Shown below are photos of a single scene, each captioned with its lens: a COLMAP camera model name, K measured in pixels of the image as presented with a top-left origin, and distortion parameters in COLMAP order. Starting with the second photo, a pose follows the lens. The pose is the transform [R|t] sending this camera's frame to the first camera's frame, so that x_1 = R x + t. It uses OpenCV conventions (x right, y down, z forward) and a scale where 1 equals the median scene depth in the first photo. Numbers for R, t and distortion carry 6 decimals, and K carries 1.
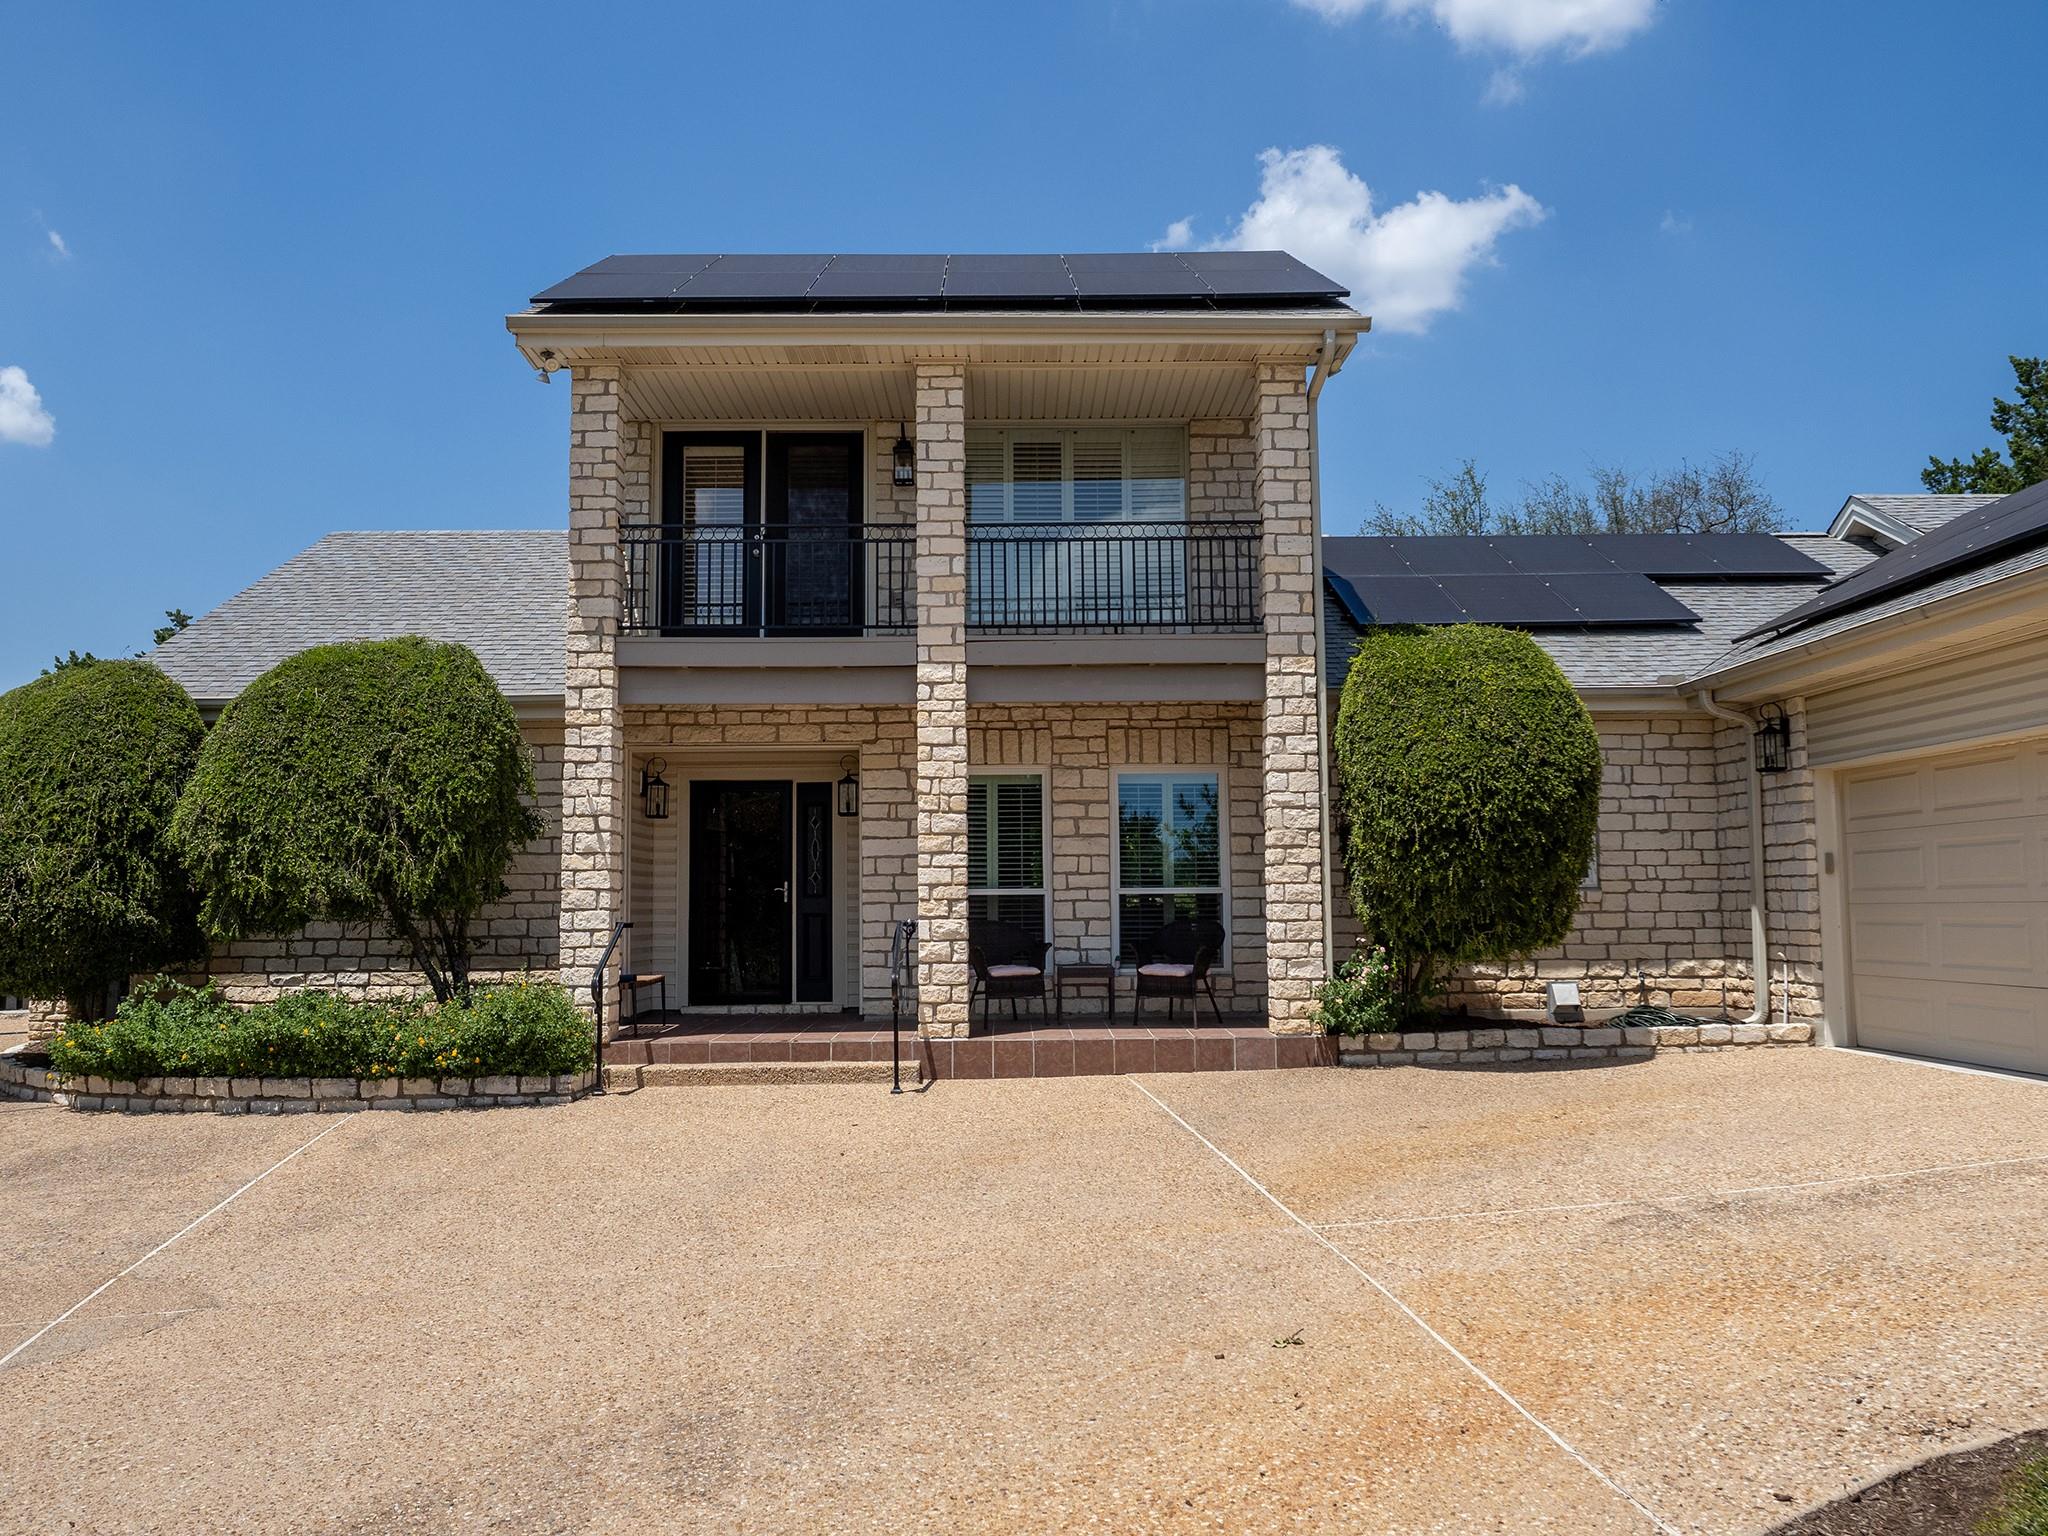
lens RADIAL K [[1744.6, 0, 1030.4], [0, 1744.6, 763.8], [0, 0, 1]] dist [-0.006097, 0.003474]
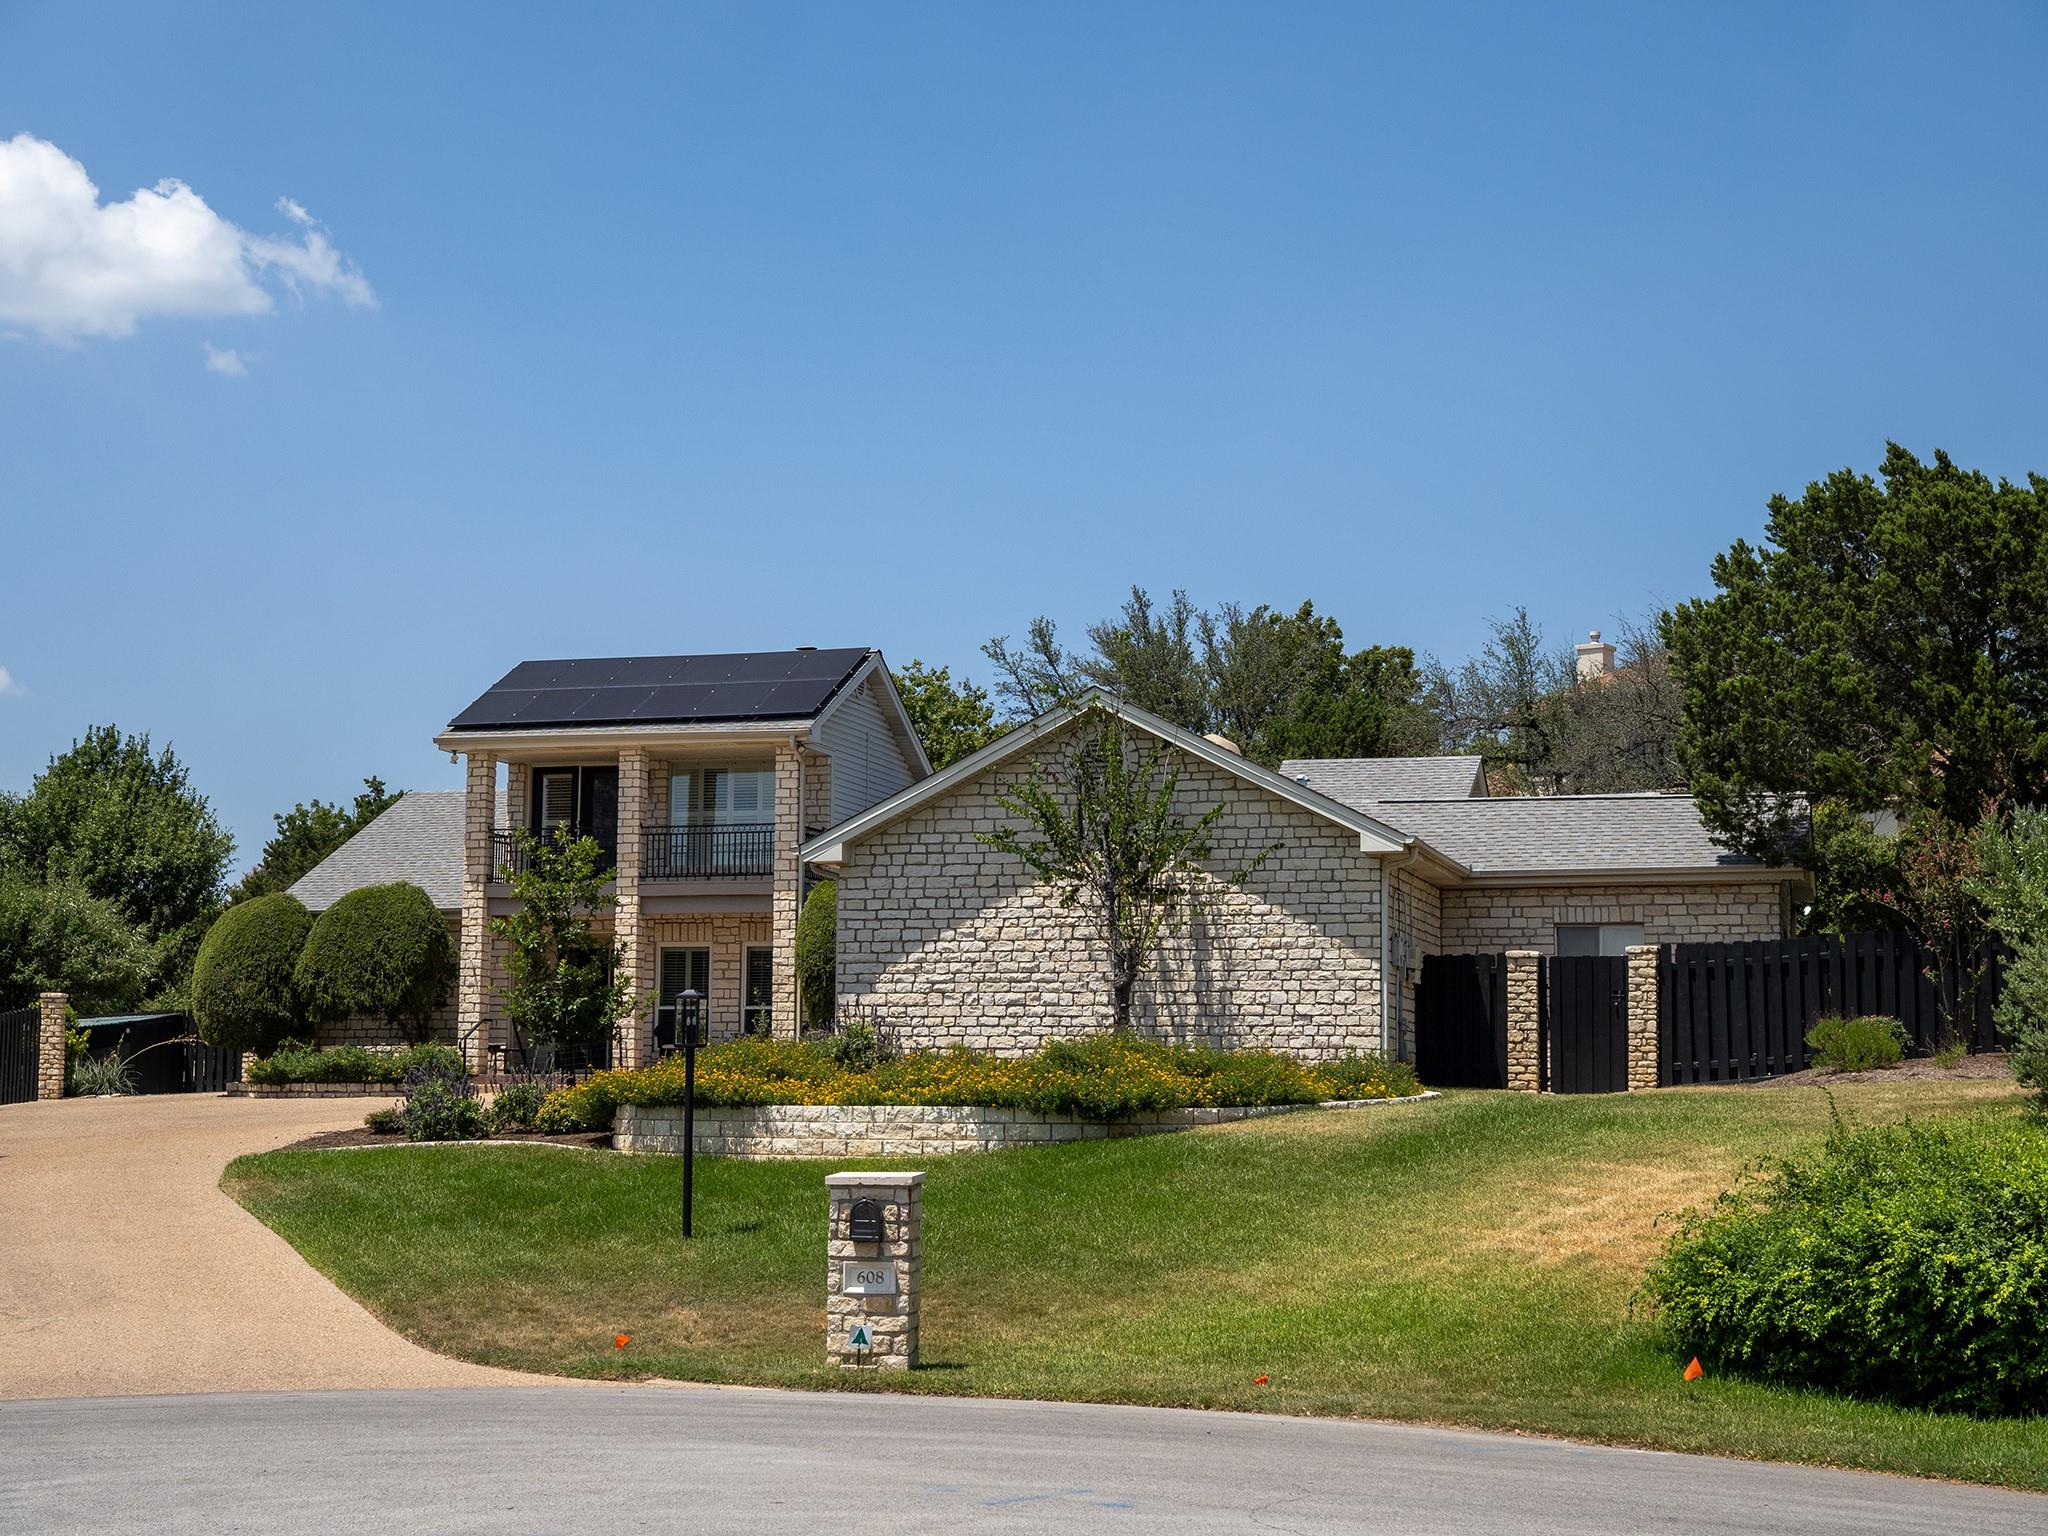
lens RADIAL K [[2989.0, 0, 1022.5], [0, 2989.0, 767.3], [0, 0, 1]] dist [-0.058130, 0.000000]
pose [[0.960637, -0.017012, -0.277284, 1.389162], [0.009396, 0.999542, -0.028769, -0.103263], [0.277646, 0.025031, 0.960357, -2.287104]]
